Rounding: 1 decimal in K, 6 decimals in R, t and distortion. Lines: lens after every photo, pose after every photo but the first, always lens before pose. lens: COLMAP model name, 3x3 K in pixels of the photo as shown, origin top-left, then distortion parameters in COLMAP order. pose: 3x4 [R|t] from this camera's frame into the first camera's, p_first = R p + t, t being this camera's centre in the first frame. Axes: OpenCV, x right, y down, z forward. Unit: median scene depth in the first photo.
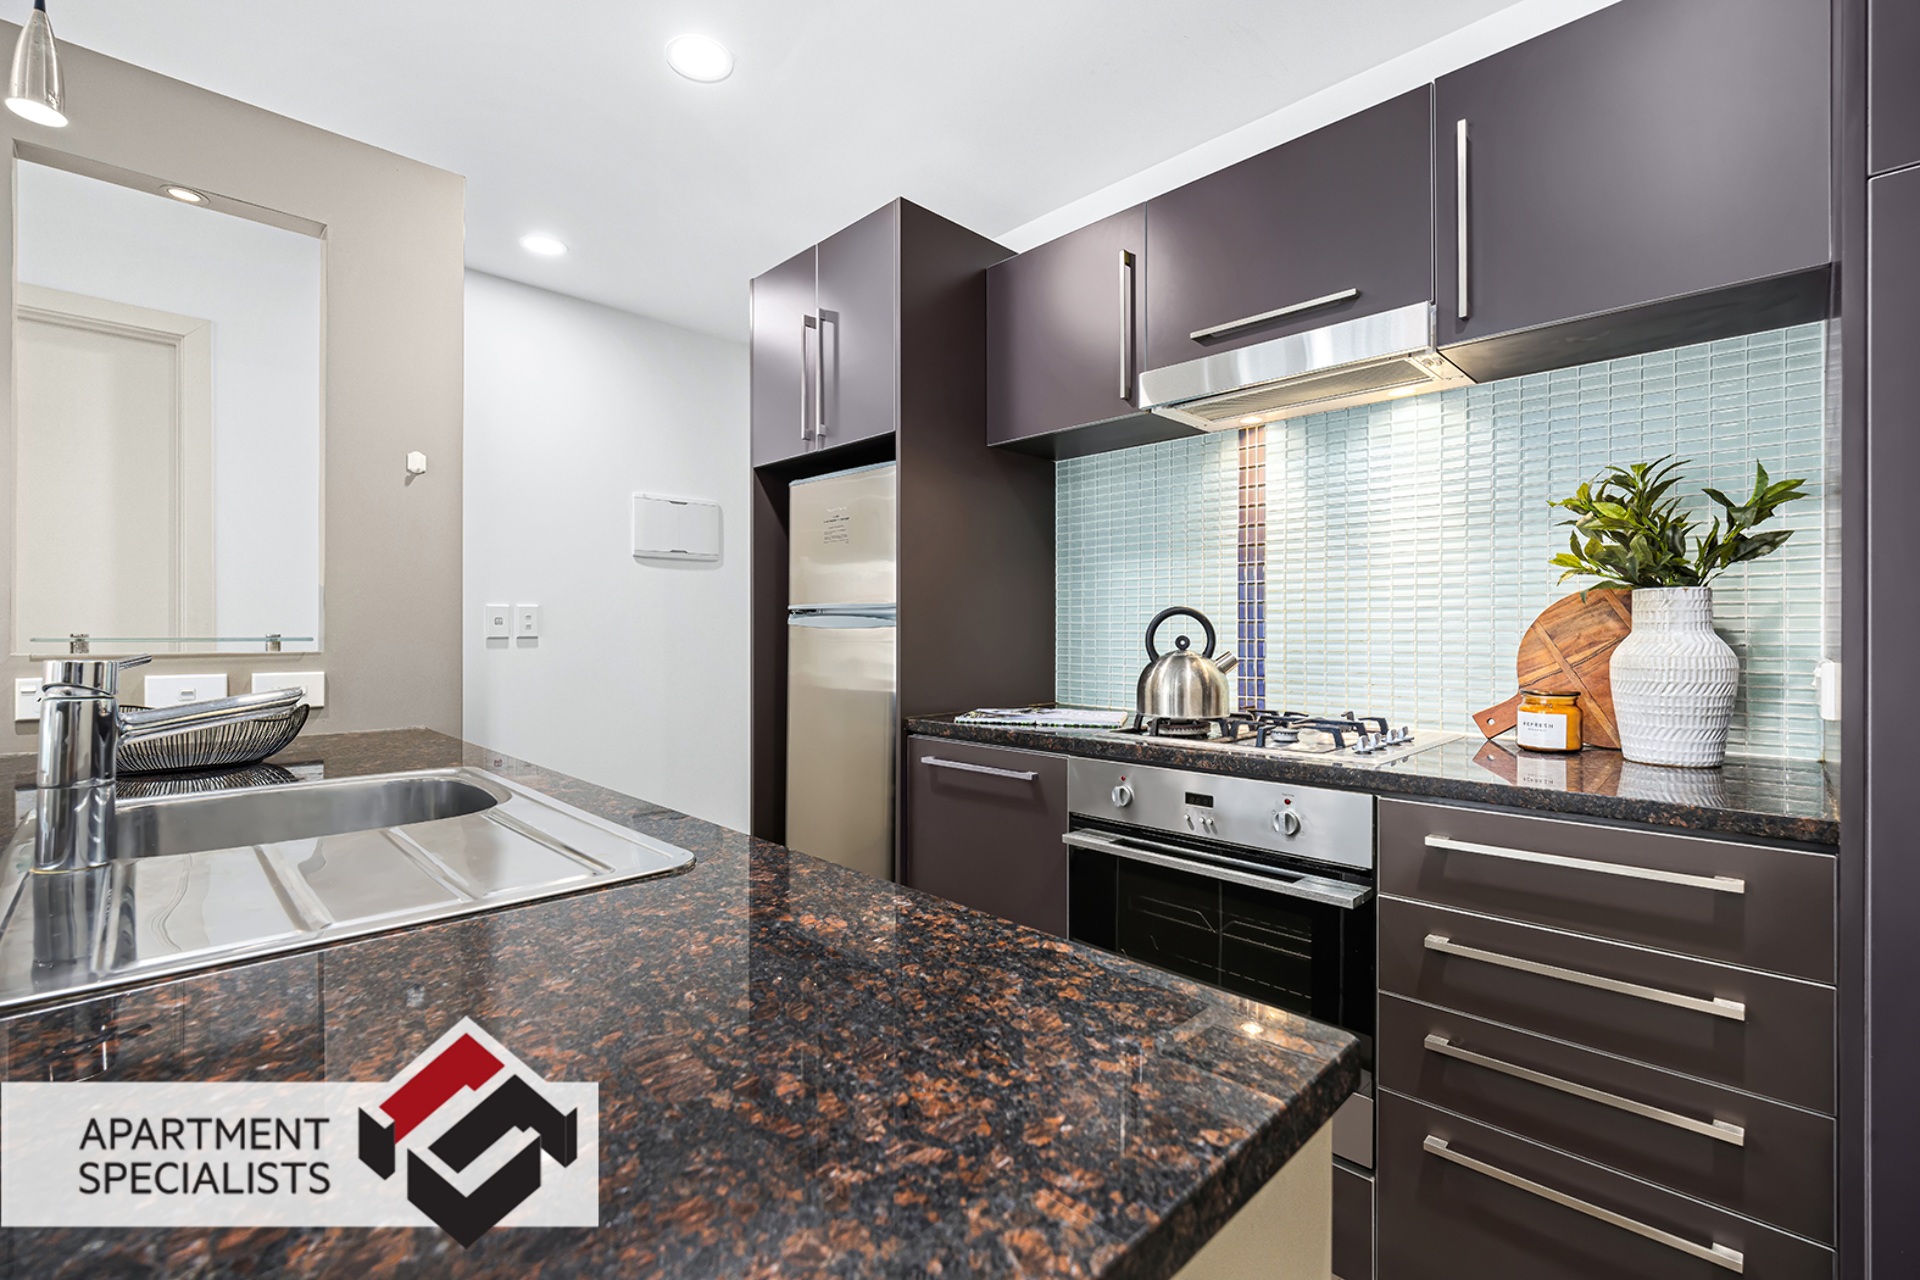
lens RADIAL K [[858.3, 0, 956.2], [0, 858.3, 631.7], [0, 0, 1]] dist [0.001915, -0.000683]
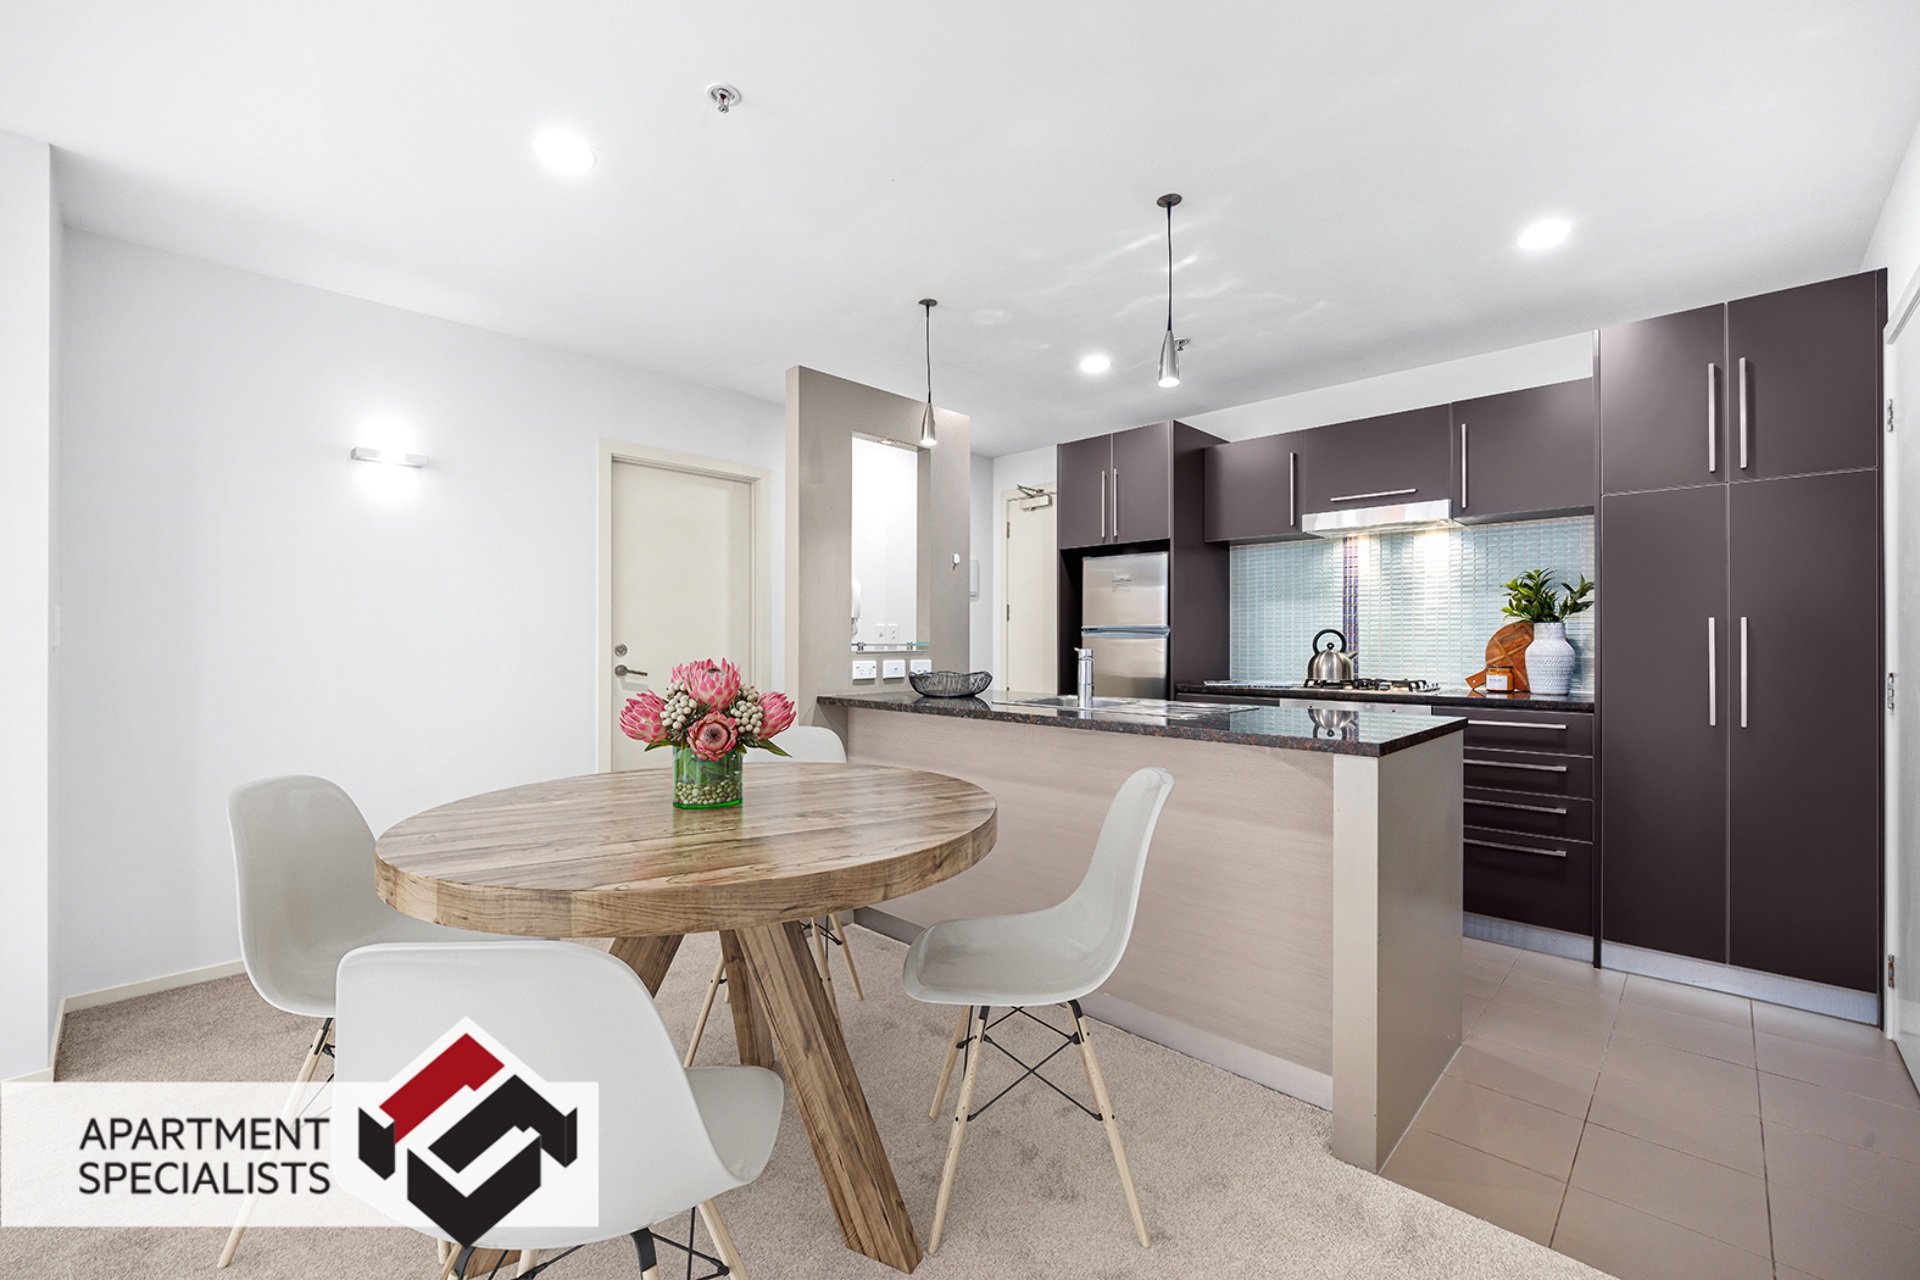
lens RADIAL K [[815.4, 0, 959.1], [0, 815.4, 639.8], [0, 0, 1]] dist [0.002276, 0.000269]
pose [[0.999706, -0.001132, 0.024208, -0.832549], [0.001131, 0.999999, 0.000064, -0.003936], [-0.024208, -0.000036, 0.999707, -1.181770]]
